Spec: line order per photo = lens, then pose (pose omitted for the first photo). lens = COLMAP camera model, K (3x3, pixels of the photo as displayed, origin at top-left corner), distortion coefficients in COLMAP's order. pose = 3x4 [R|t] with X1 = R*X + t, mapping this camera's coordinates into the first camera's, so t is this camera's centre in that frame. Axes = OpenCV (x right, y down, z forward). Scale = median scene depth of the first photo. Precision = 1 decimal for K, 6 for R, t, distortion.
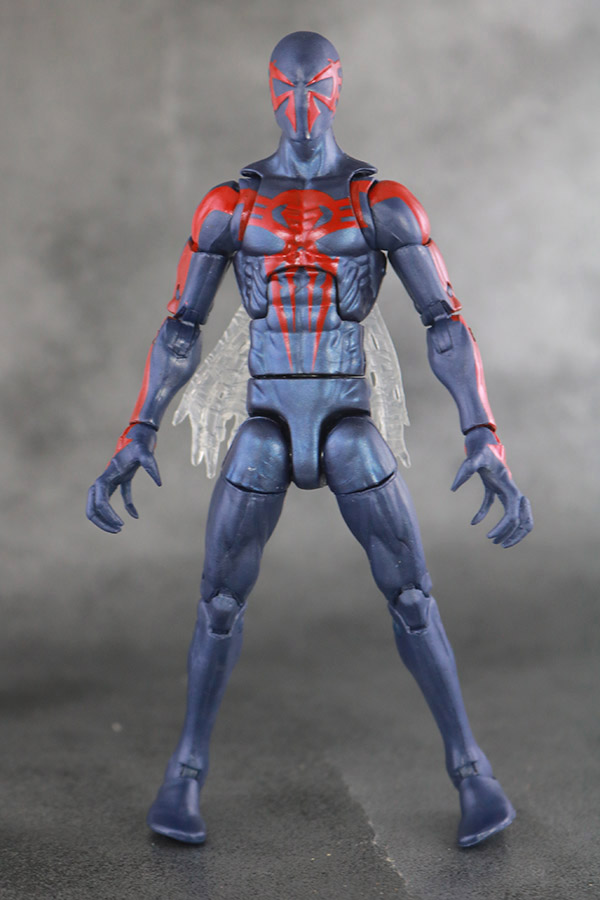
lens RADIAL K [[2217.8, 0, 299.1], [0, 2217.8, 357.8], [0, 0, 1]] dist [-0.041678, 0.302719]
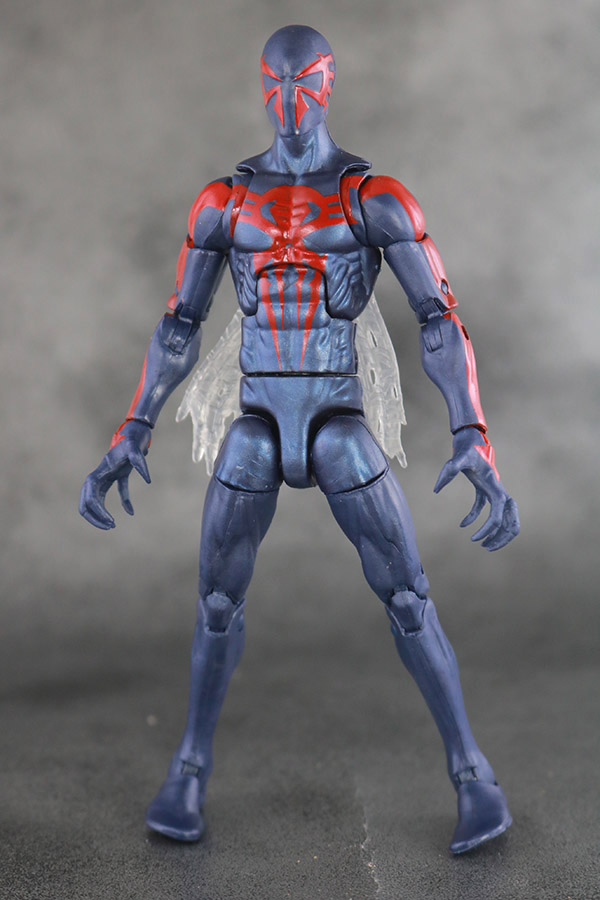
lens RADIAL K [[2217.8, 0, 299.1], [0, 2217.8, 357.8], [0, 0, 1]] dist [-0.041678, 0.302719]
pose [[0.992697, 0.005297, -0.120514, 0.123130], [-0.004069, 0.999937, 0.010428, -0.009309], [0.120562, -0.009862, 0.992657, 0.017762]]
